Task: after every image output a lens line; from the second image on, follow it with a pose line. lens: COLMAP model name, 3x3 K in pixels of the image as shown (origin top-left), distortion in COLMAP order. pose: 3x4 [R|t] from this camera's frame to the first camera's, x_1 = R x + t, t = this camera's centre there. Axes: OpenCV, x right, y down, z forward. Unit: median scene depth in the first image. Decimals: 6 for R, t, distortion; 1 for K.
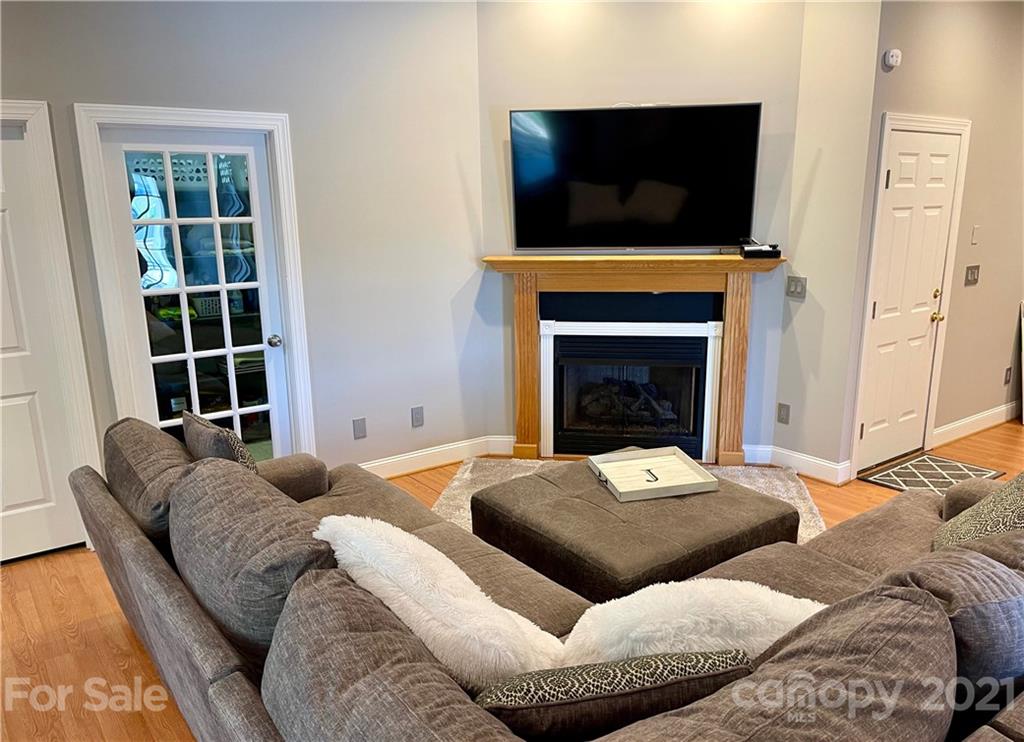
lens RADIAL K [[787.9, 0, 515.1], [0, 787.9, 393.6], [0, 0, 1]] dist [0.008880, 0.001714]
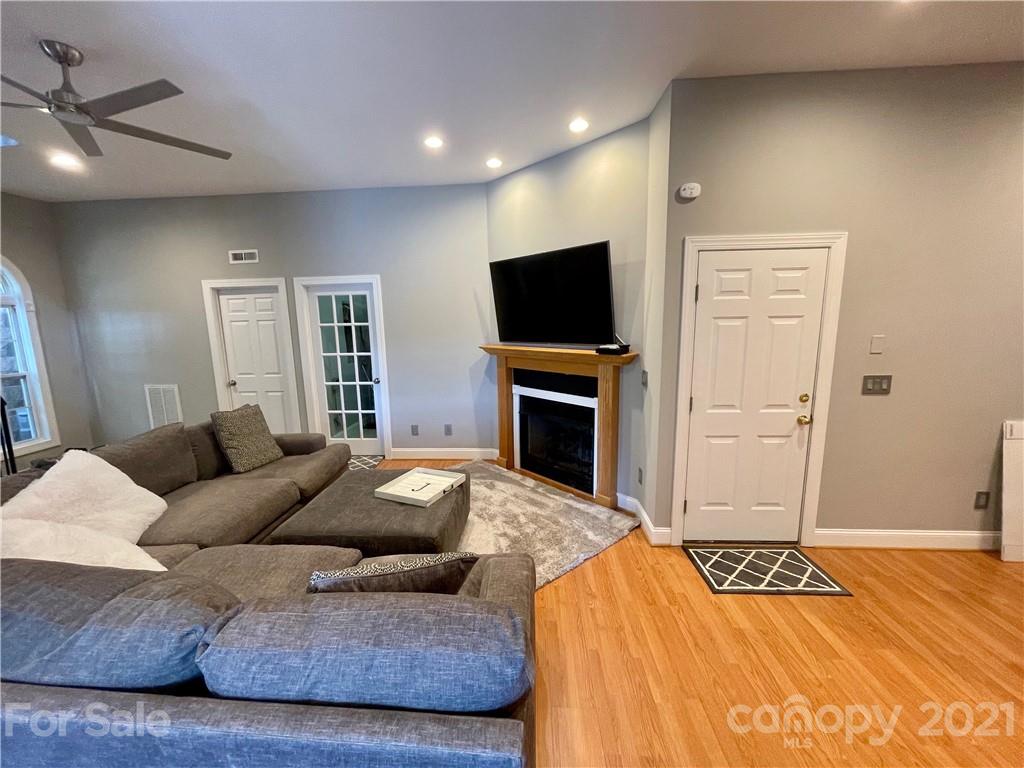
lens RADIAL K [[409.4, 0, 503.9], [0, 409.4, 383.2], [0, 0, 1]] dist [-0.001374, -0.000207]
pose [[0.762419, 0.098030, -0.639615, 0.606152], [-0.145290, 0.989154, -0.021584, -0.080388], [0.630562, 0.109386, 0.768392, 0.348919]]
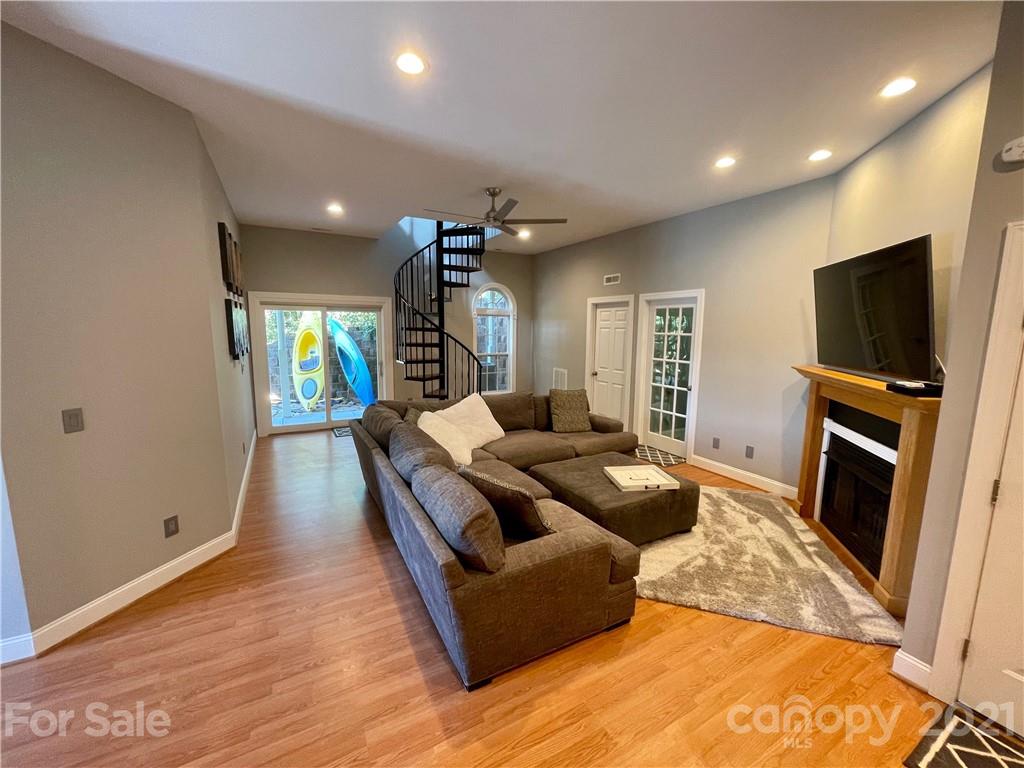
lens RADIAL K [[411.2, 0, 511.7], [0, 411.2, 383.1], [0, 0, 1]] dist [0.000527, -0.000074]
pose [[-0.130640, 0.149509, -0.980092, 0.835503], [-0.248482, 0.952074, 0.178356, -0.151059], [0.959786, 0.266836, -0.087229, 0.567646]]
